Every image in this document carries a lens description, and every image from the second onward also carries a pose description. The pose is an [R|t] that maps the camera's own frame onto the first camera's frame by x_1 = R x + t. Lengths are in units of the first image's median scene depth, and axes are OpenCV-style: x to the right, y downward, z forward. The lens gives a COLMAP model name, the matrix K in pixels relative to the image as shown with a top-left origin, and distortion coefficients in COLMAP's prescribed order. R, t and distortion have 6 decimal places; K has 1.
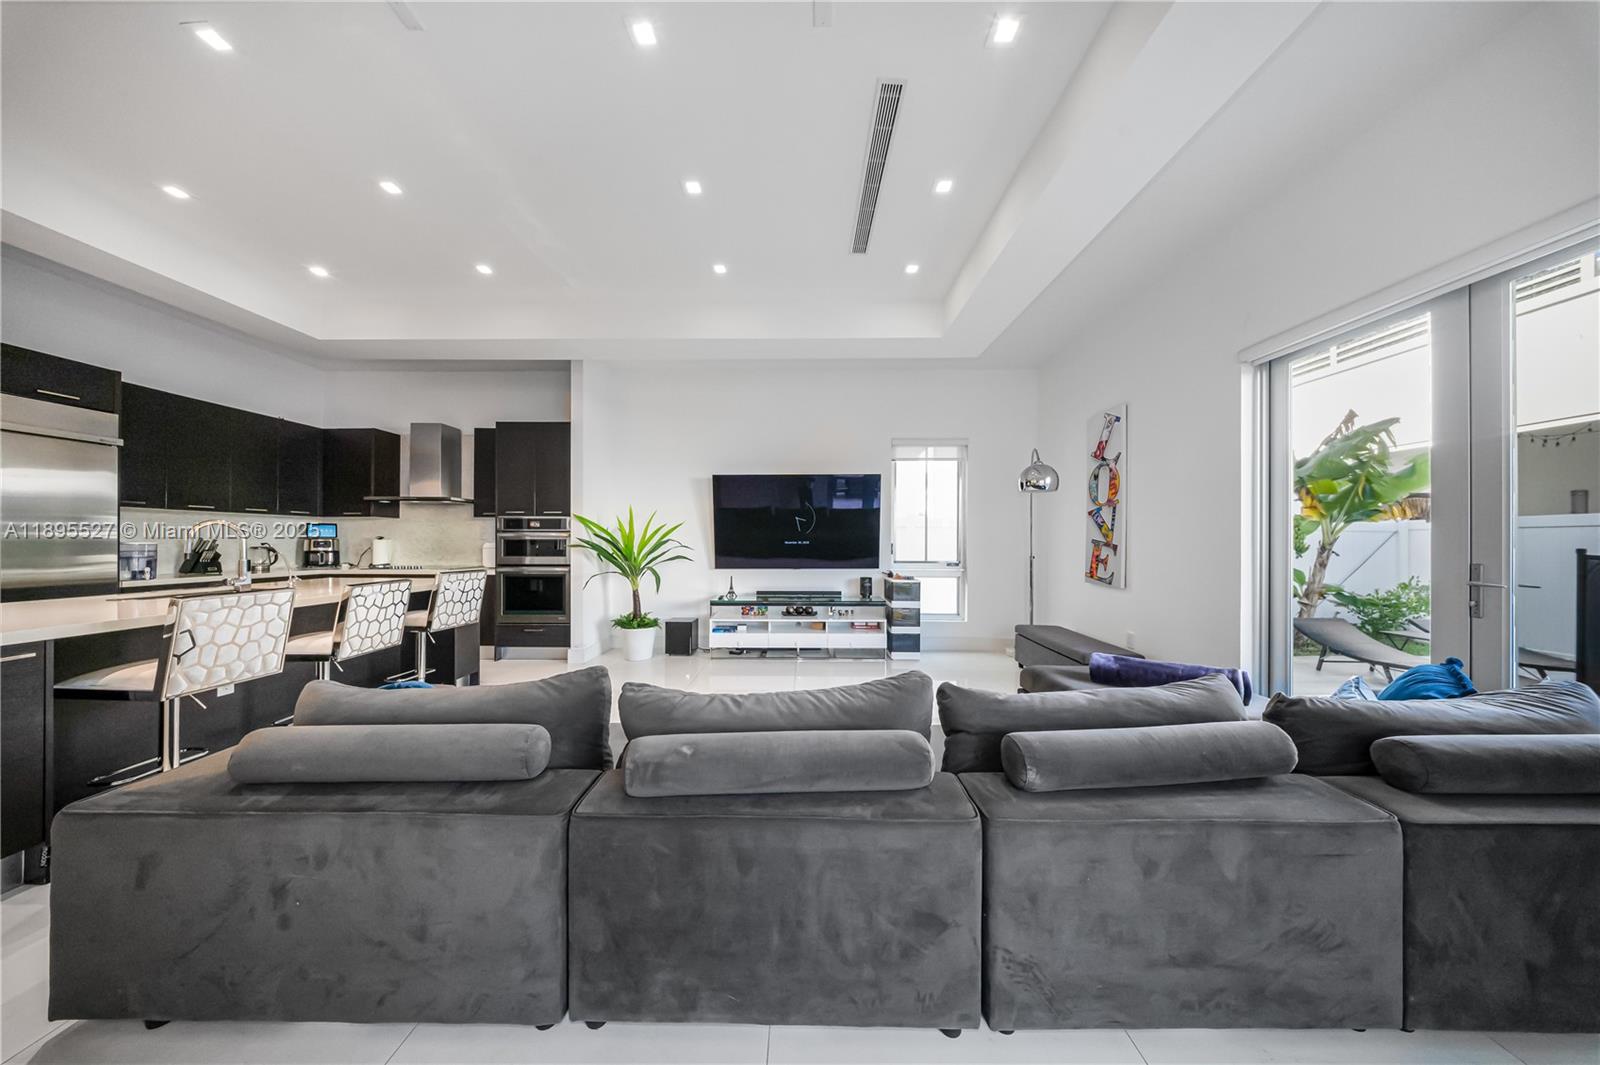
lens RADIAL K [[476.3, 0, 796.2], [0, 476.3, 539.5], [0, 0, 1]] dist [-0.000562, -0.001082]
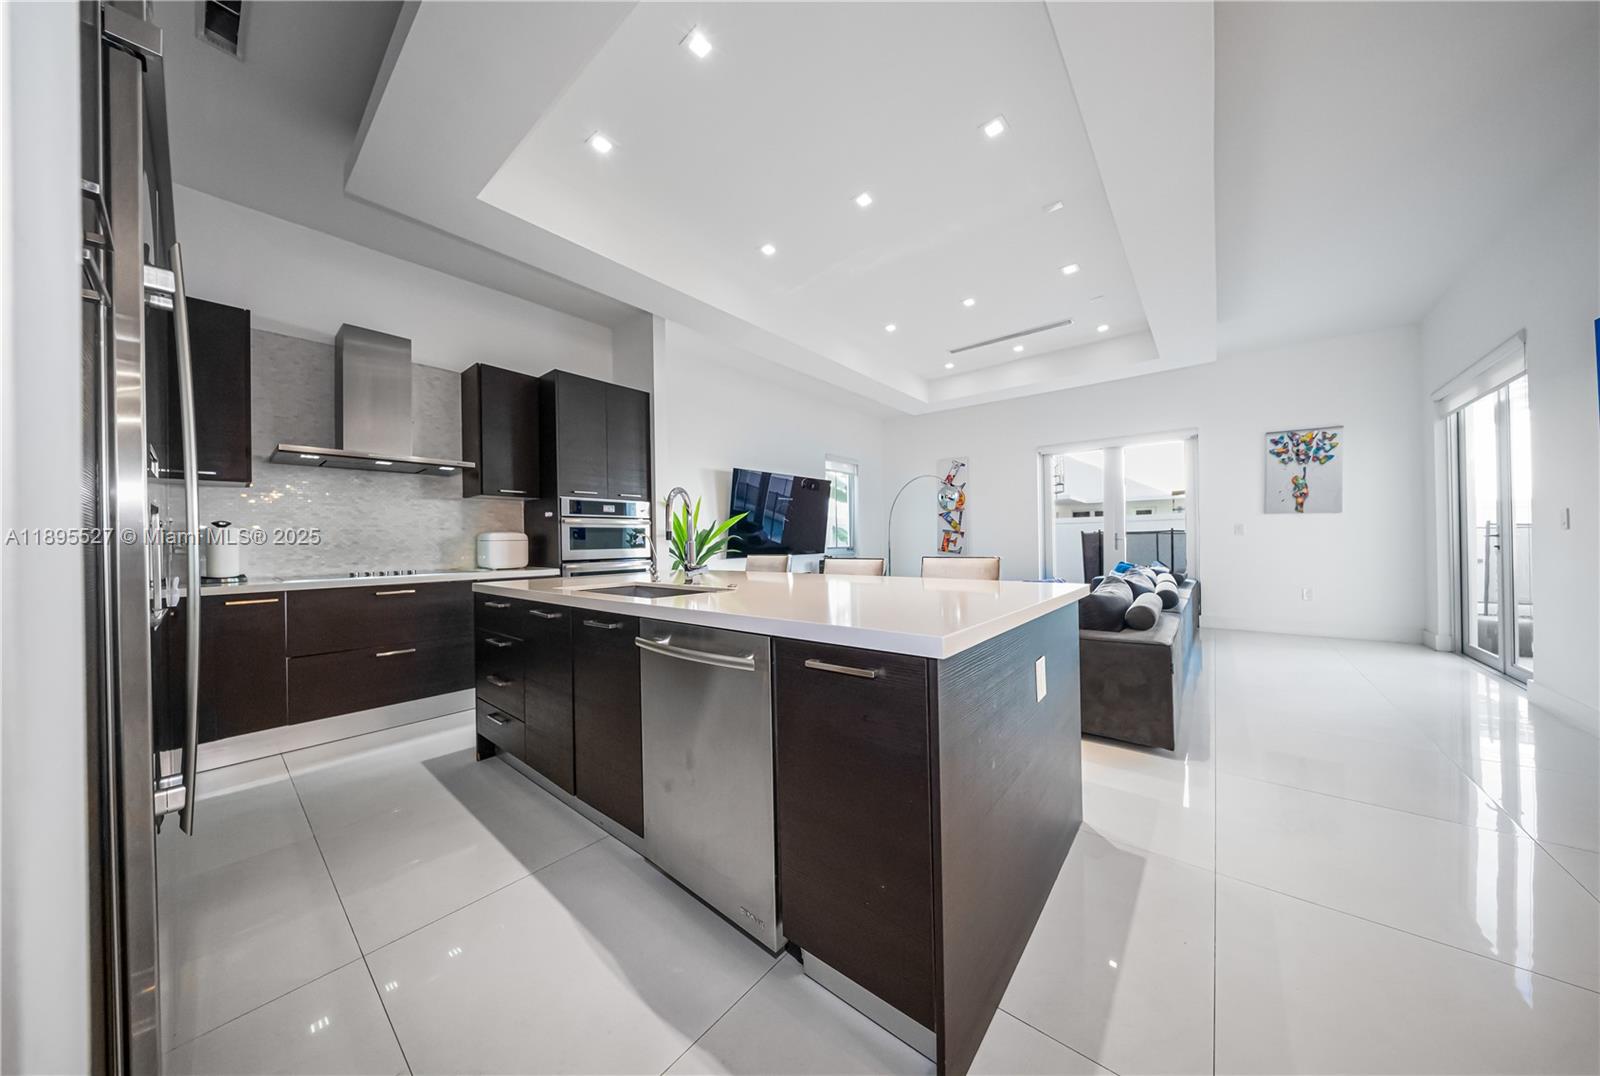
lens RADIAL K [[476.3, 0, 808.8], [0, 476.3, 538.7], [0, 0, 1]] dist [-0.000562, -0.001082]
pose [[0.634137, -0.010340, 0.773151, -0.998816], [0.014276, 0.999897, 0.001664, 0.022399], [-0.773089, 0.009983, 0.634219, 0.241126]]
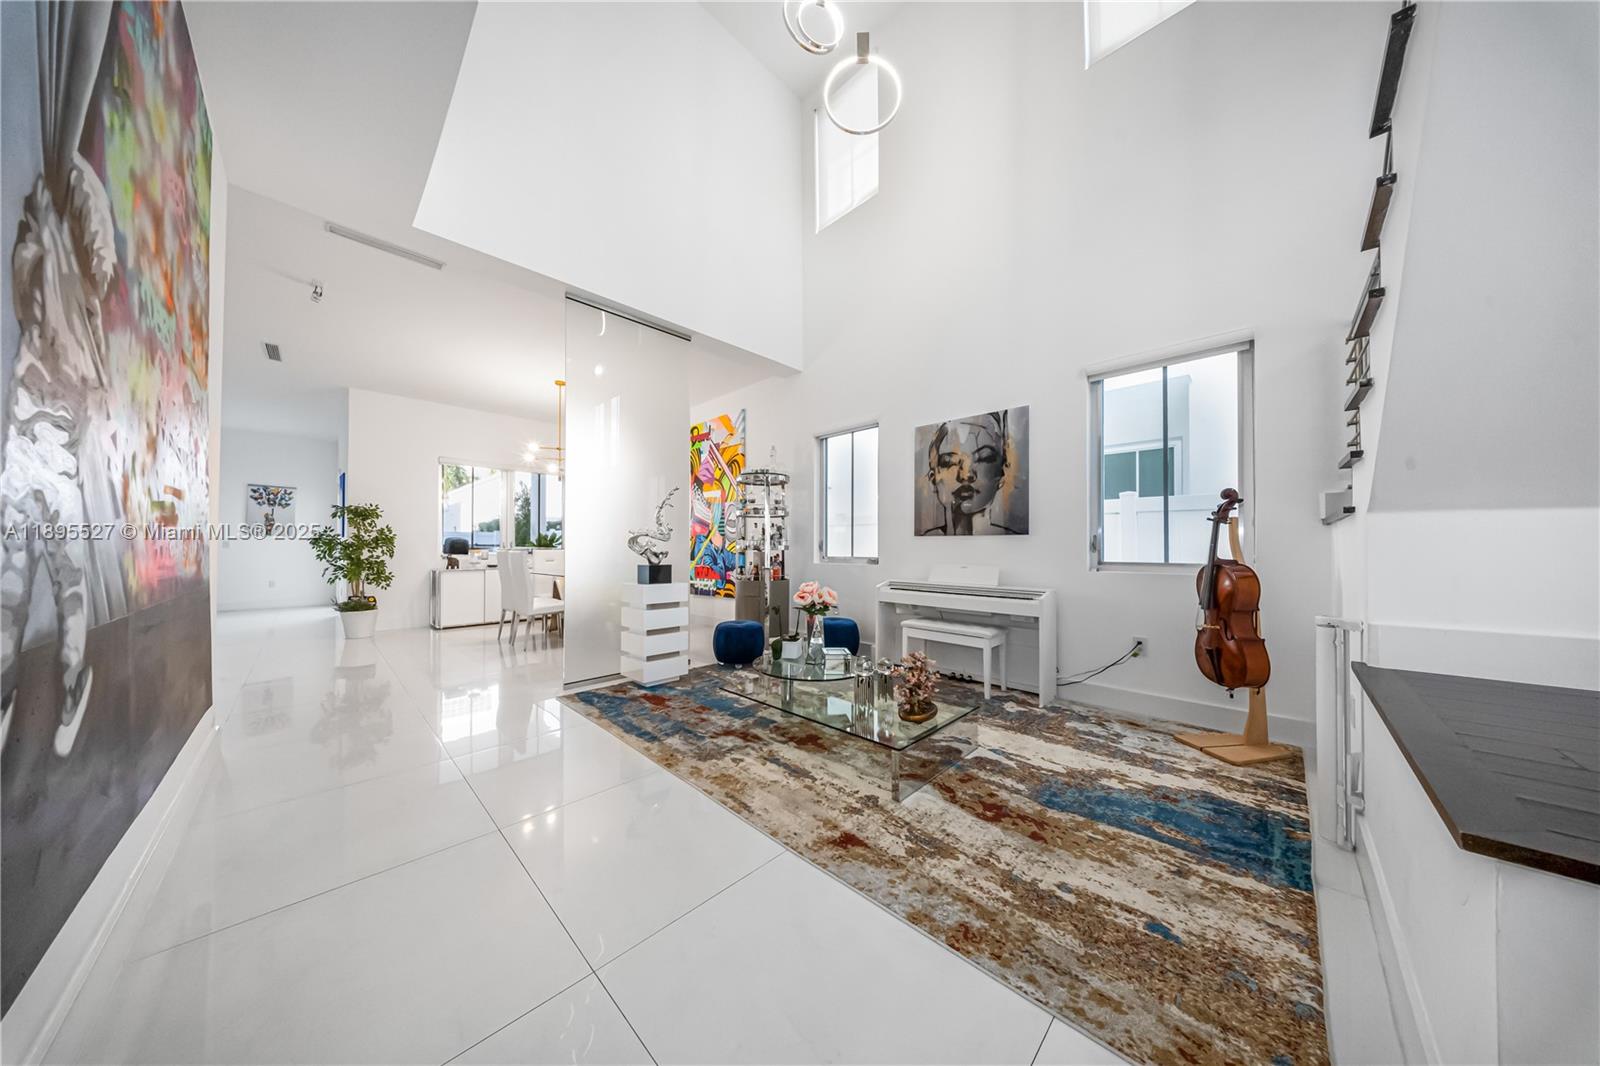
lens RADIAL K [[476.3, 0, 795.4], [0, 476.3, 545.9], [0, 0, 1]] dist [-0.000562, -0.001082]
pose [[-0.711905, 0.000399, 0.702276, -2.202615], [-0.004459, 0.999977, -0.005088, 0.023848], [-0.702262, -0.006754, -0.711887, -0.059216]]
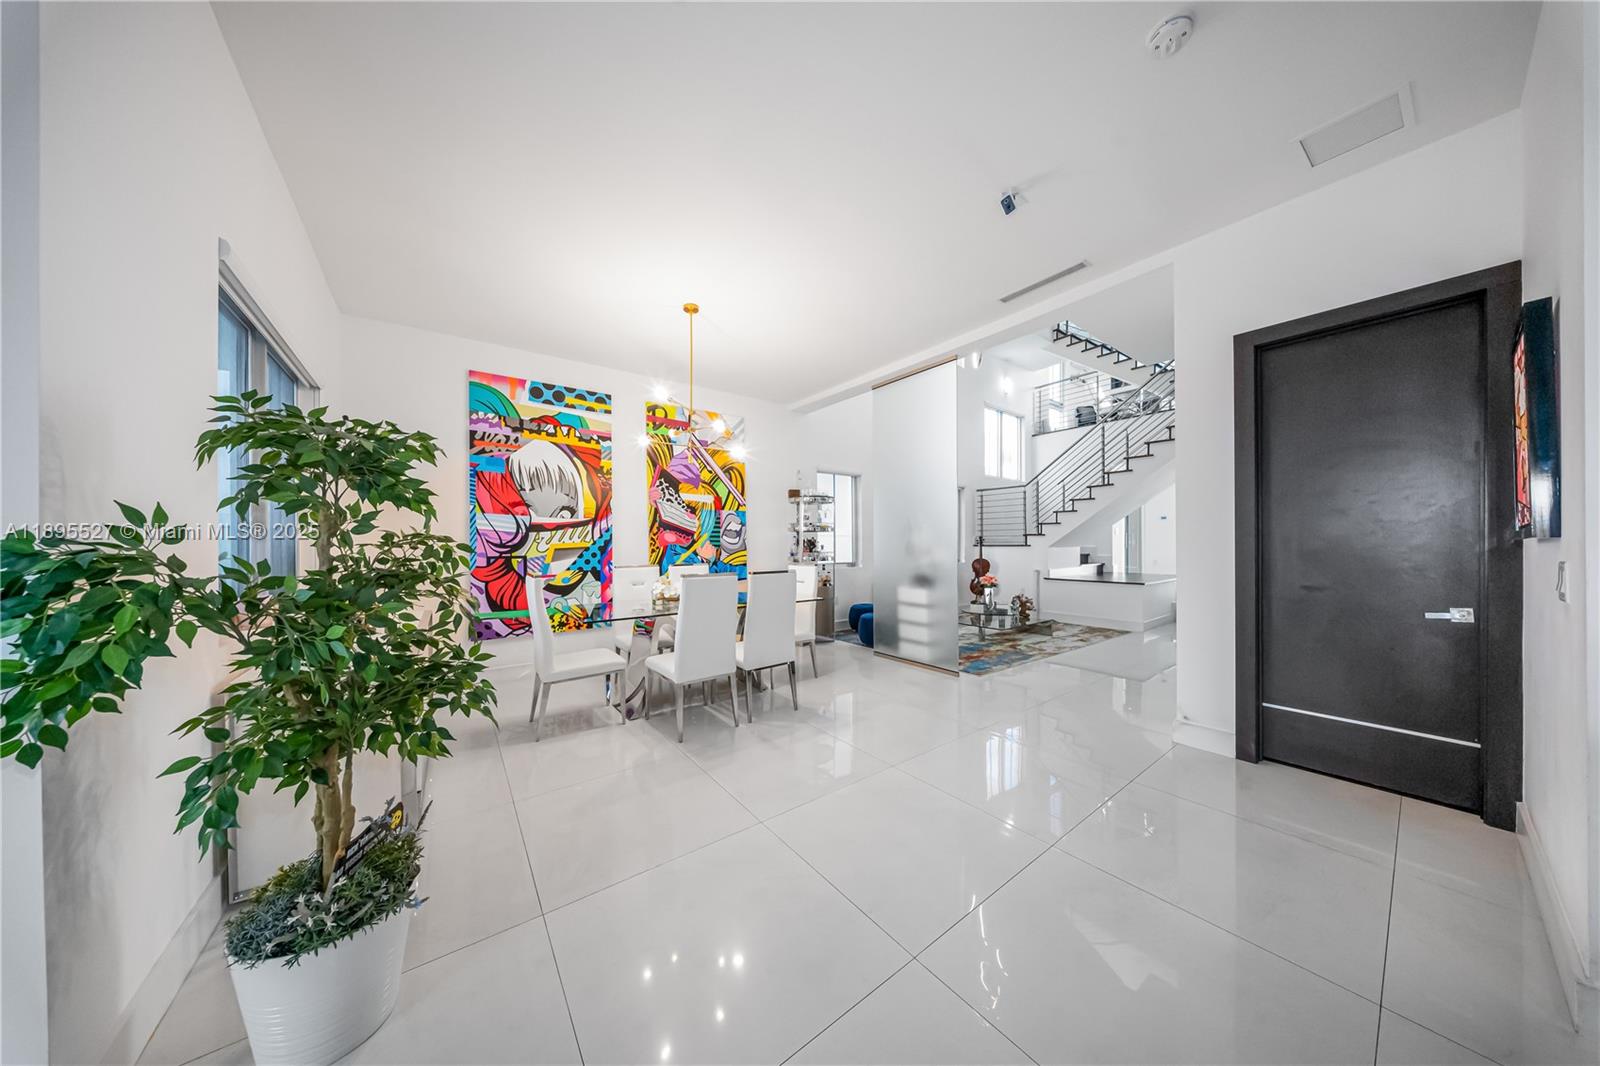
lens RADIAL K [[476.3, 0, 805.1], [0, 476.3, 548.5], [0, 0, 1]] dist [-0.000562, -0.001082]
pose [[-0.795148, 0.006370, -0.606382, -0.521766], [0.004279, 0.999979, 0.004893, -0.011800], [0.606401, 0.001296, -0.795158, 0.236421]]
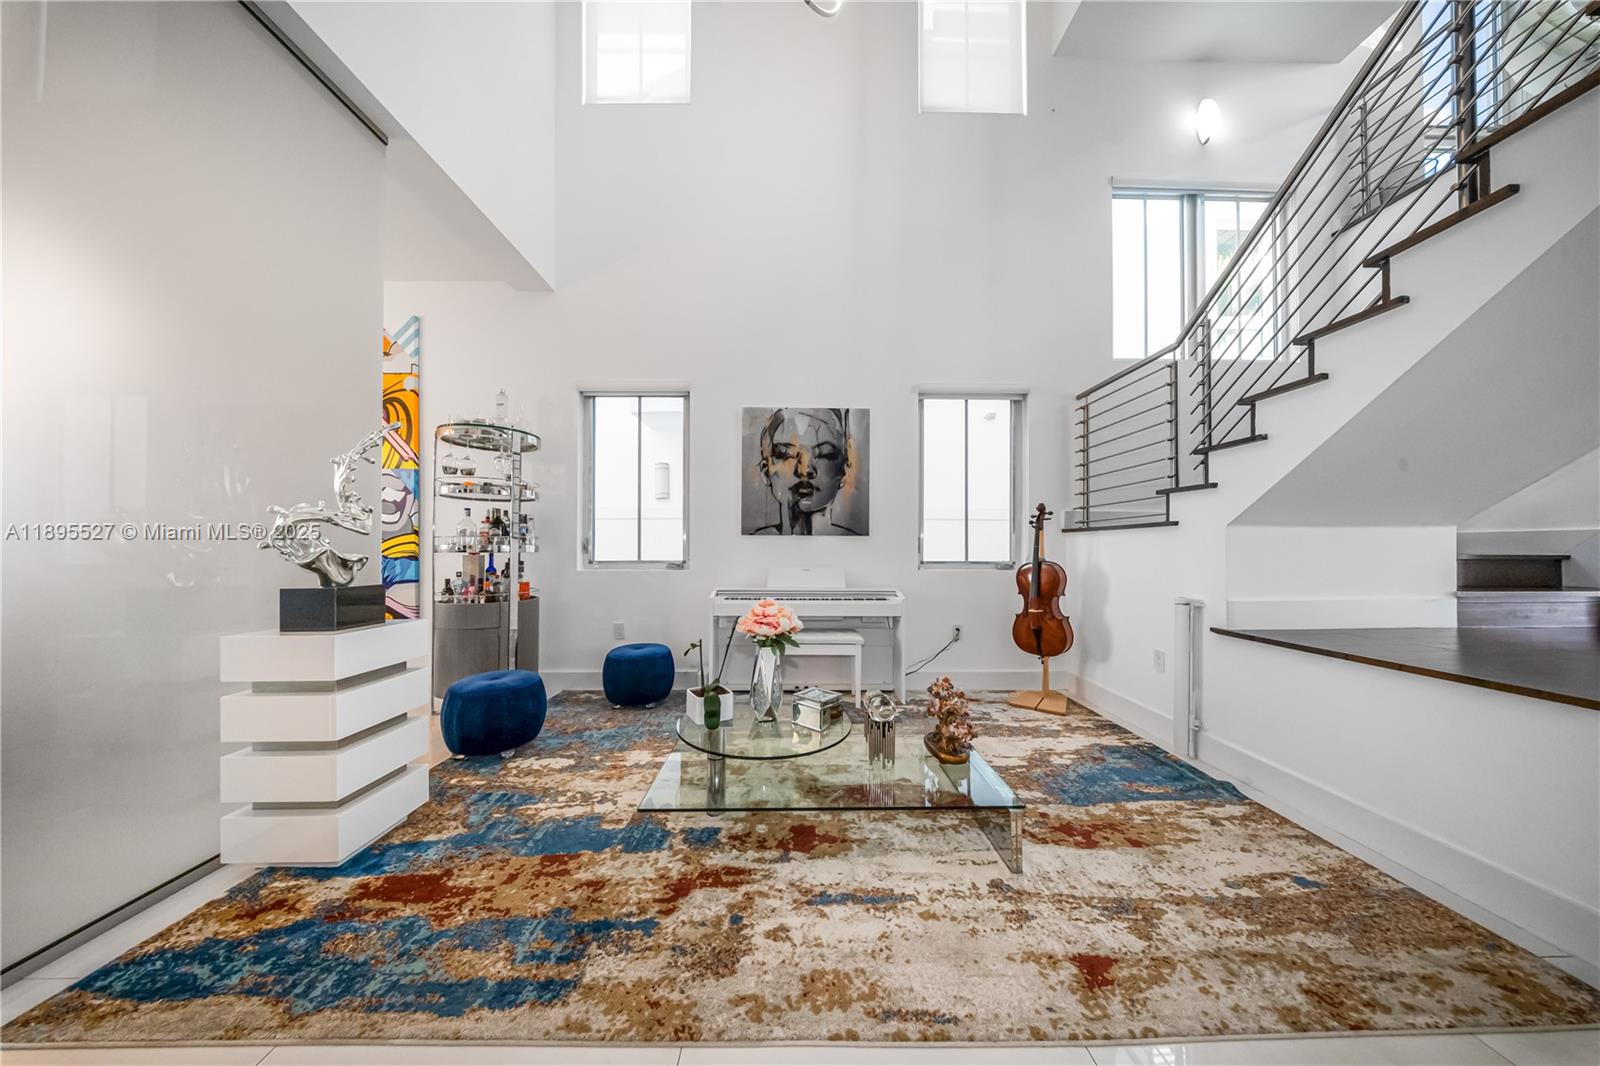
lens RADIAL K [[476.3, 0, 801.5], [0, 476.3, 545.3], [0, 0, 1]] dist [-0.000562, -0.001082]
pose [[-0.999791, -0.002652, -0.020260, -1.793955], [-0.002392, 0.999915, -0.012825, 0.025940], [0.020293, -0.012773, -0.999712, -0.097466]]
